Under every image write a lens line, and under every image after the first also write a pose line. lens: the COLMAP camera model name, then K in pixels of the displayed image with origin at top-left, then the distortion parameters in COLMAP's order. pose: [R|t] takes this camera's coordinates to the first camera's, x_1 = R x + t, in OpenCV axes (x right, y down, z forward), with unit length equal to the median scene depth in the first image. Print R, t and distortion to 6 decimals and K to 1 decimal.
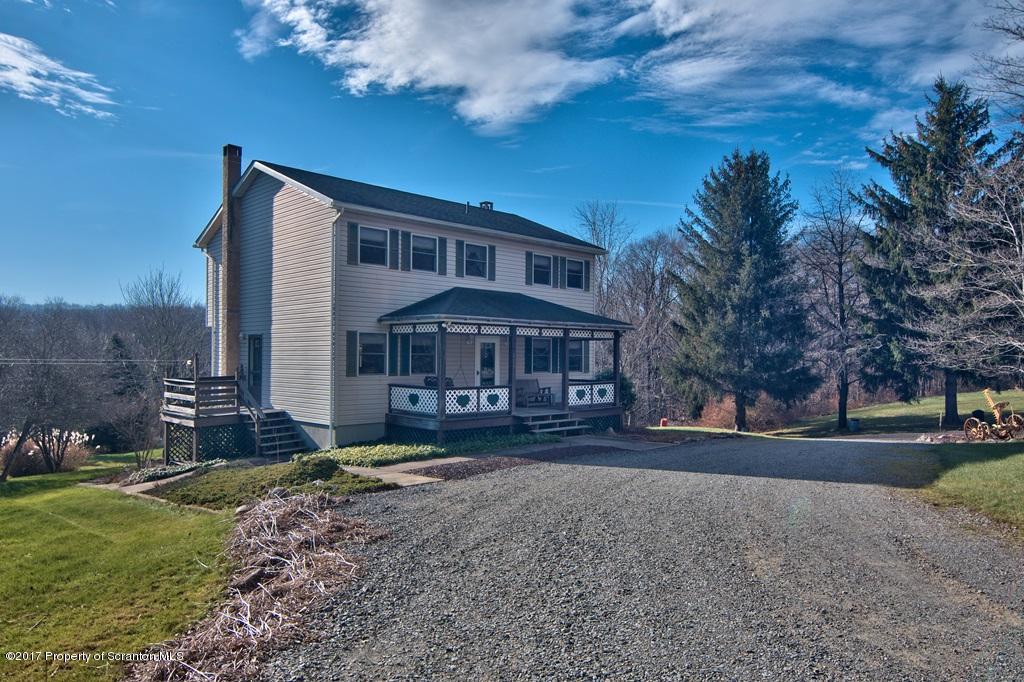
lens RADIAL K [[693.5, 0, 530.3], [0, 693.5, 344.4], [0, 0, 1]] dist [-0.012157, -0.025396]
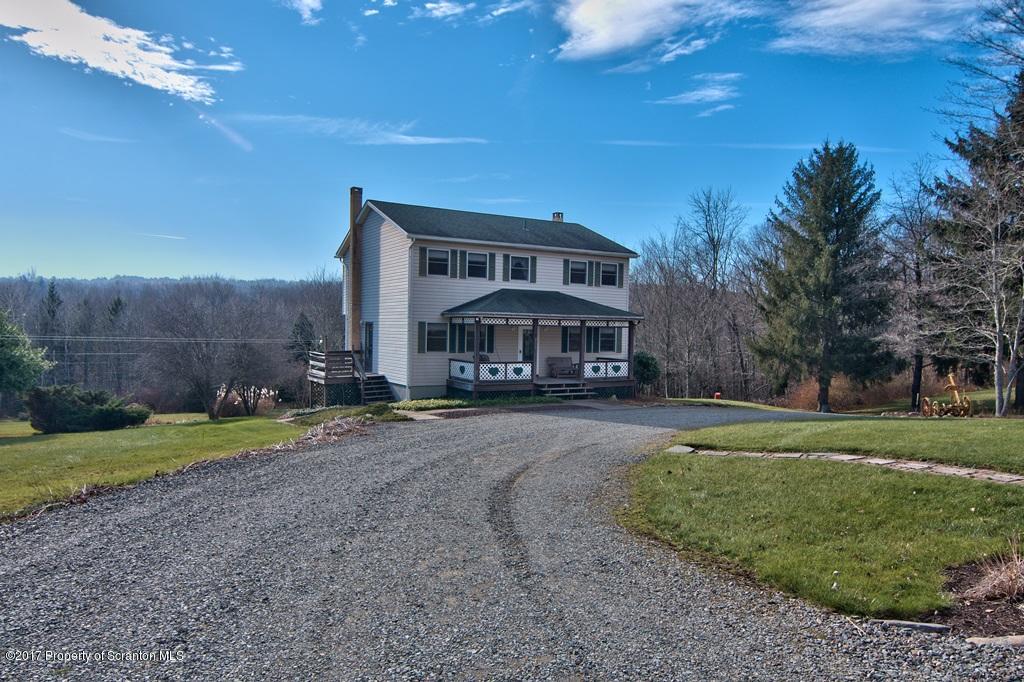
lens RADIAL K [[693.5, 0, 530.3], [0, 693.5, 344.4], [0, 0, 1]] dist [-0.012157, -0.025396]
pose [[0.970549, 0.016886, -0.240312, 0.285369], [-0.007834, 0.999225, 0.038572, -0.026930], [0.240778, -0.035553, 0.969929, -0.327658]]
